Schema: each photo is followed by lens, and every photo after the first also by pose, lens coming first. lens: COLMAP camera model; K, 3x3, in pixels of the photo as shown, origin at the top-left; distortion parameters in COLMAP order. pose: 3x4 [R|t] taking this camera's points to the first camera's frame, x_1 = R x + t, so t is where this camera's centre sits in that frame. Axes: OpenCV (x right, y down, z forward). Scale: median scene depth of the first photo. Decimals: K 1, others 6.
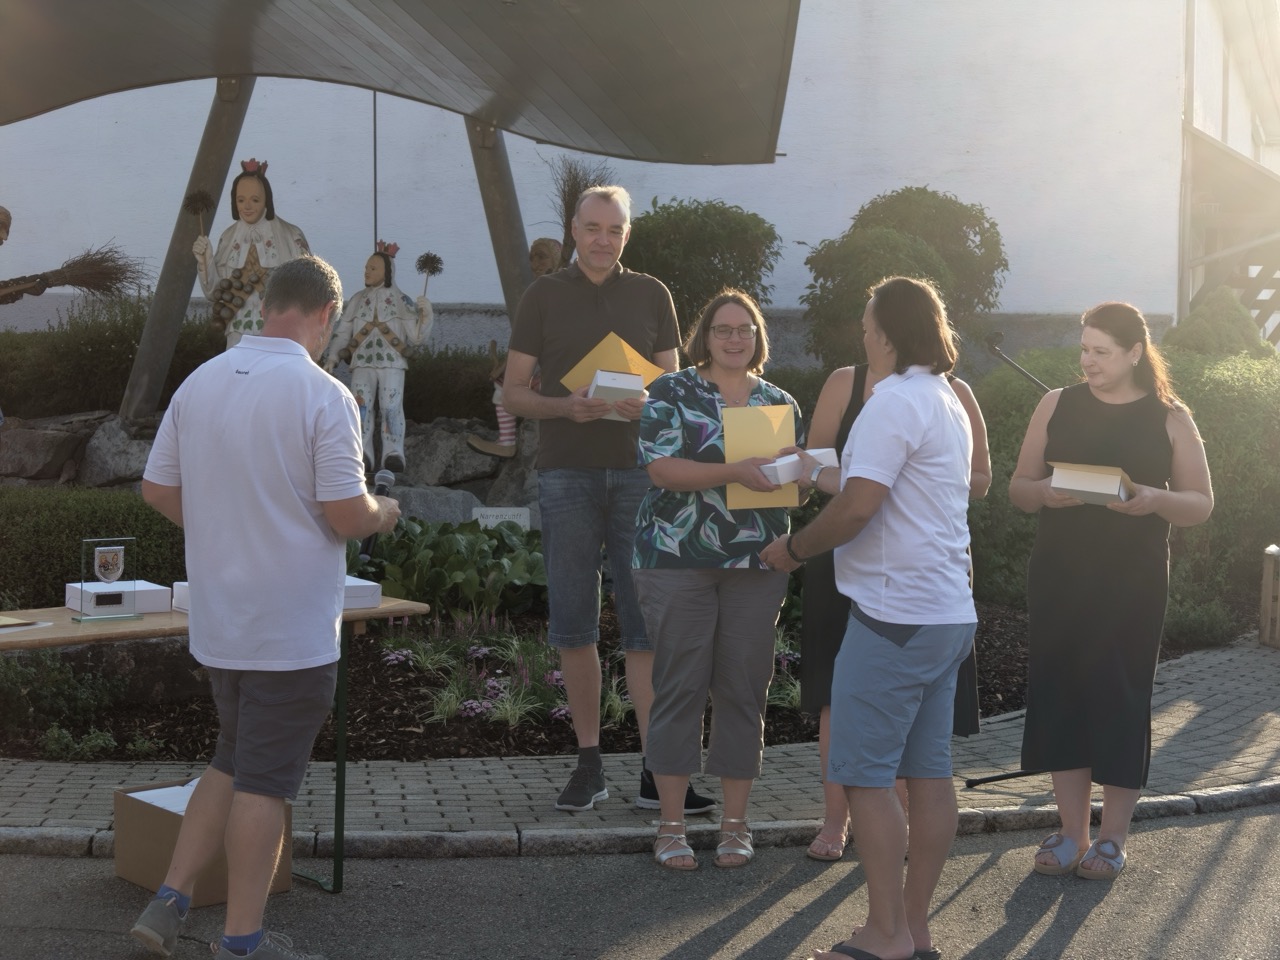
lens RADIAL K [[2613.0, 0, 640.0], [0, 2613.0, 480.0], [0, 0, 1]] dist [0.047414, -0.150392]
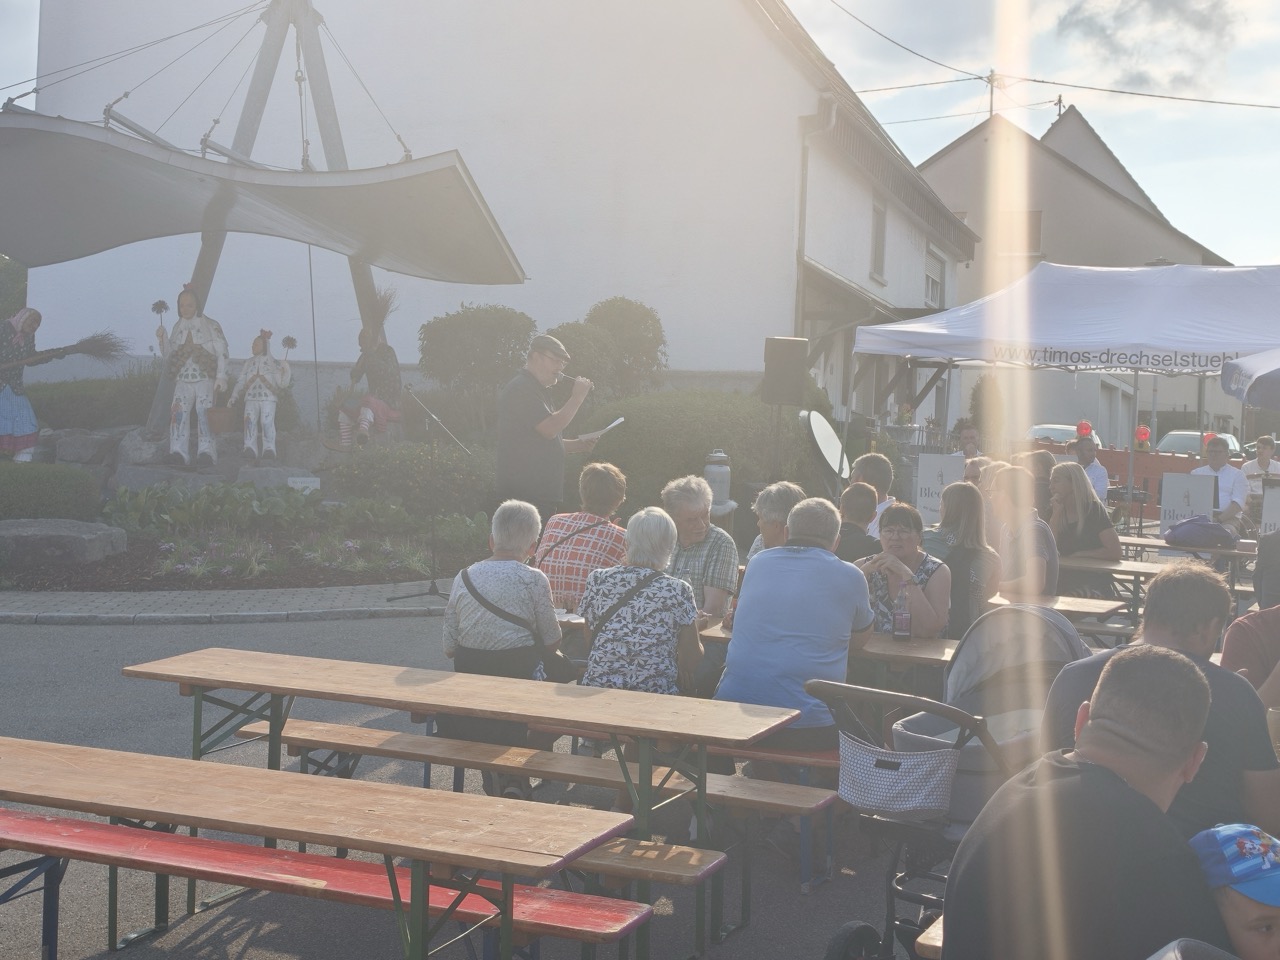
lens RADIAL K [[1857.4, 0, 646.4], [0, 1857.4, 458.8], [0, 0, 1]] dist [0.180076, -0.574469]
pose [[0.999121, 0.005775, -0.041528, 0.215721], [-0.006351, 0.999885, -0.013758, 0.012516], [0.041444, 0.014009, 0.999043, -0.259957]]
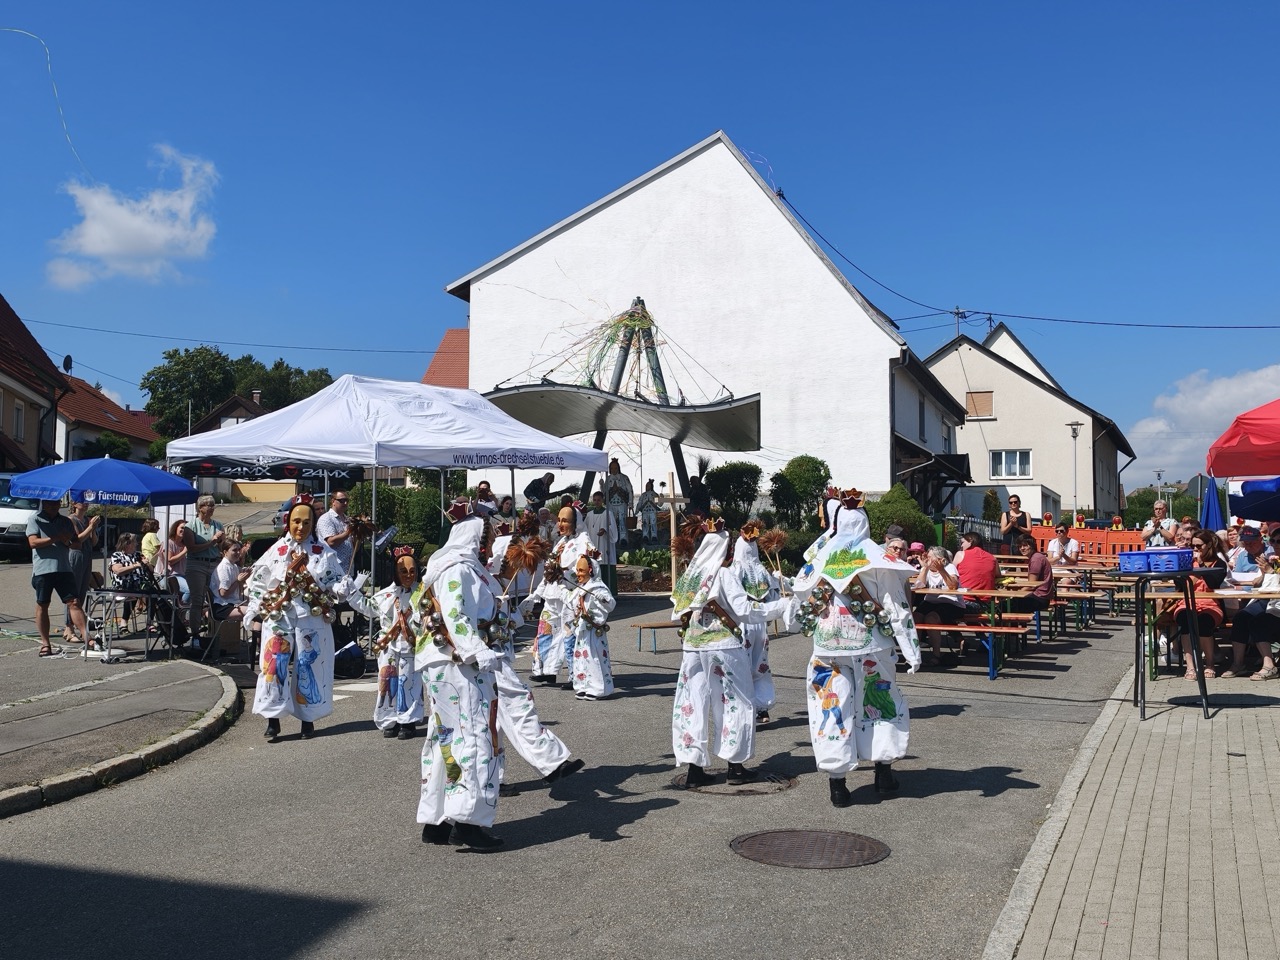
lens RADIAL K [[1306.4, 0, 640.0], [0, 1306.4, 480.0], [0, 0, 1]] dist [0.167554, -0.400359]
pose [[0.996939, -0.029313, -0.072478, 0.020997], [0.023954, 0.996990, -0.073732, 0.046087], [0.074421, 0.071770, 0.994641, -0.829917]]
